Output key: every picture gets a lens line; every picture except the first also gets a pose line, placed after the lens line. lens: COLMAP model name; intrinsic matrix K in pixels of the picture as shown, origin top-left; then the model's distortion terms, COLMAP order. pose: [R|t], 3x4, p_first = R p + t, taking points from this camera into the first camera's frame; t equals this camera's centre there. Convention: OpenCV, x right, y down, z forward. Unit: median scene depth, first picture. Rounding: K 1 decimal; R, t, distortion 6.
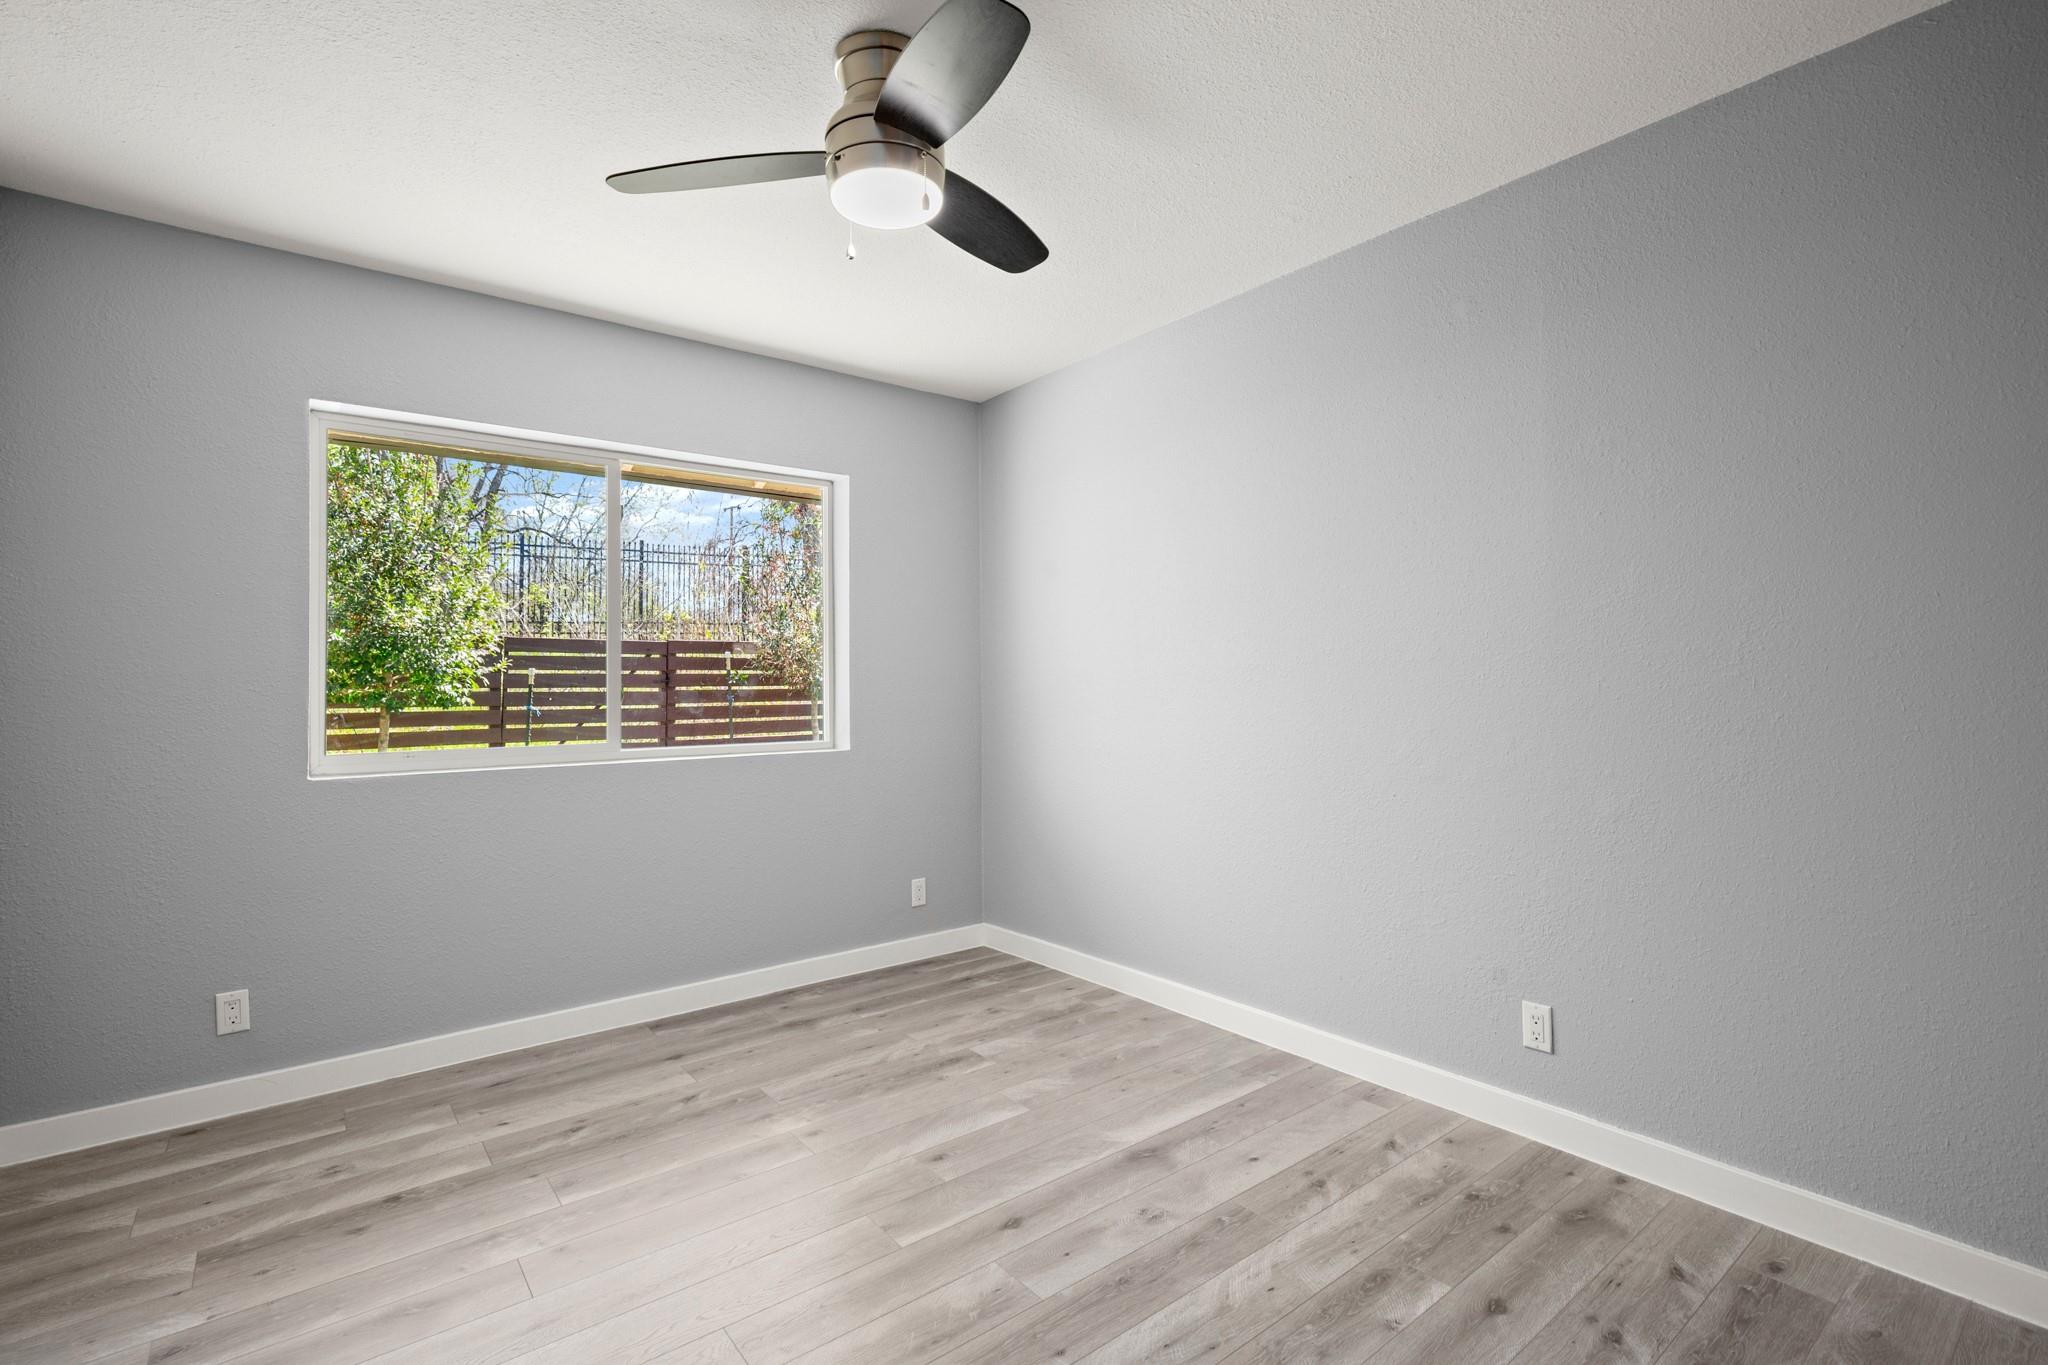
lens RADIAL K [[946.3, 0, 1025.4], [0, 946.3, 682.8], [0, 0, 1]] dist [0.002111, -0.000333]
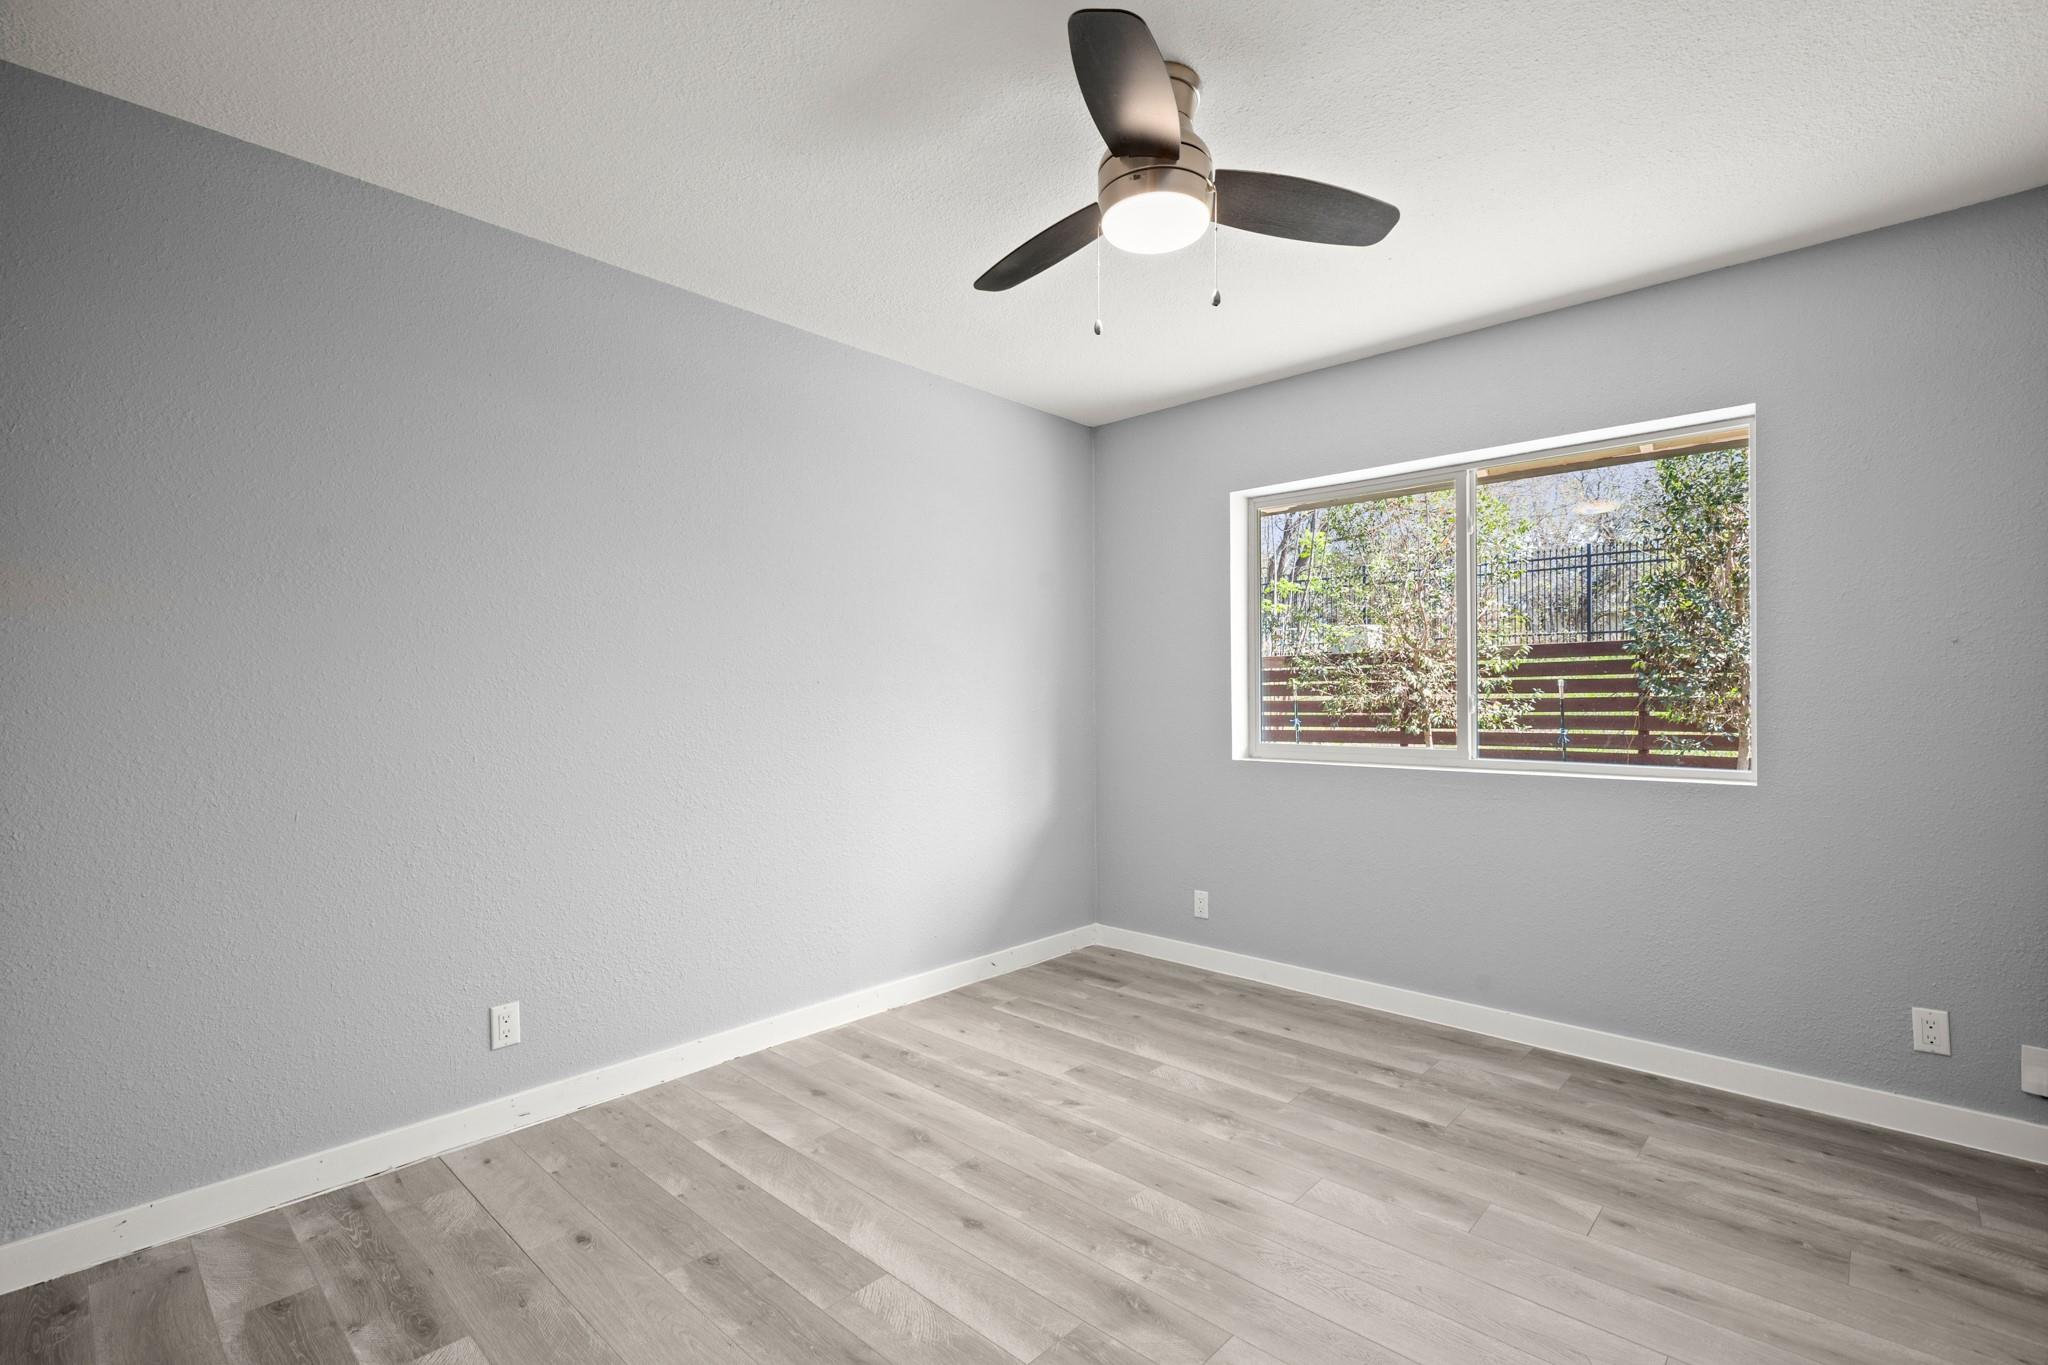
lens RADIAL K [[946.3, 0, 1025.4], [0, 946.3, 686.3], [0, 0, 1]] dist [0.002111, -0.000333]
pose [[0.128037, -0.002411, -0.991766, 0.490282], [0.005603, 0.999983, -0.001707, -0.004791], [0.991754, -0.005338, 0.128049, 0.395589]]
